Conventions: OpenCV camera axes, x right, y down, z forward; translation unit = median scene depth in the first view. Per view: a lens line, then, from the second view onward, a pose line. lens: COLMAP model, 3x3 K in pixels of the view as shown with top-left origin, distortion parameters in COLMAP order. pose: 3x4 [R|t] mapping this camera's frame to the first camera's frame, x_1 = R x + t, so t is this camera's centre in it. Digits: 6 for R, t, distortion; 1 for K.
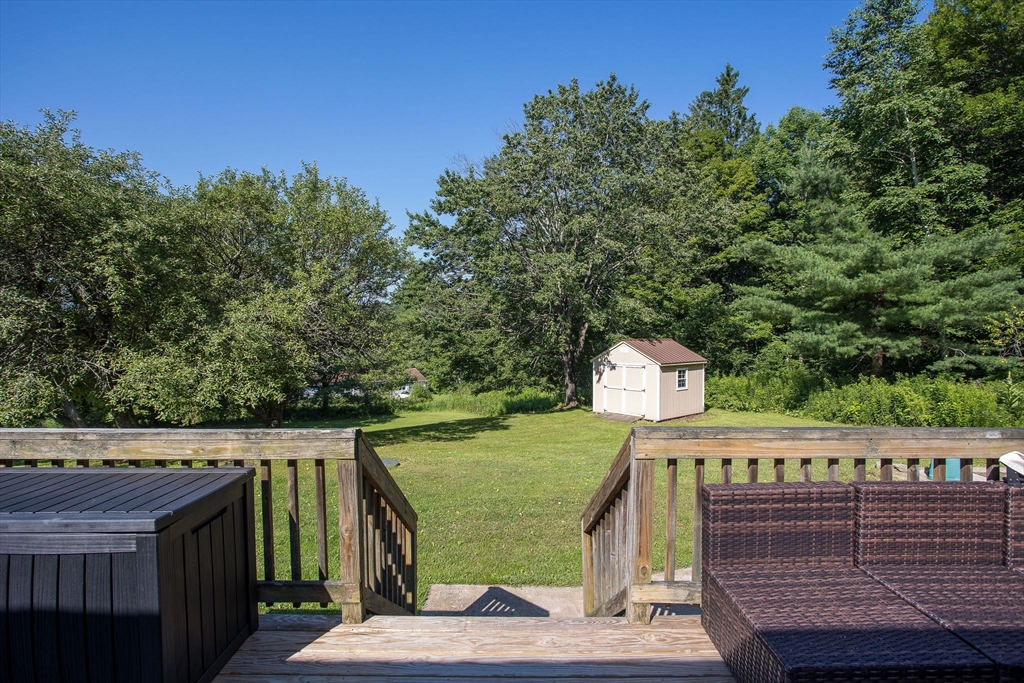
lens RADIAL K [[515.3, 0, 505.1], [0, 515.3, 340.3], [0, 0, 1]] dist [-0.075233, 0.029495]
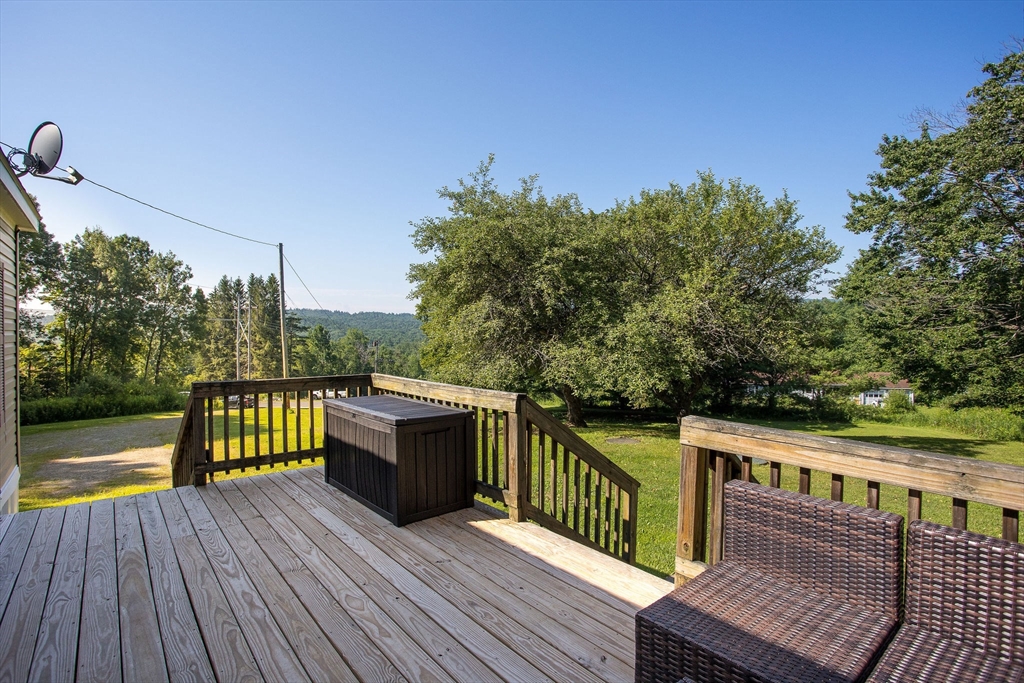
lens RADIAL K [[515.3, 0, 505.1], [0, 515.3, 340.3], [0, 0, 1]] dist [-0.075233, 0.029495]
pose [[0.627616, 0.015699, -0.778365, 0.239942], [-0.011280, 0.999875, 0.011071, -0.000370], [0.778442, 0.001832, 0.627714, 0.000835]]
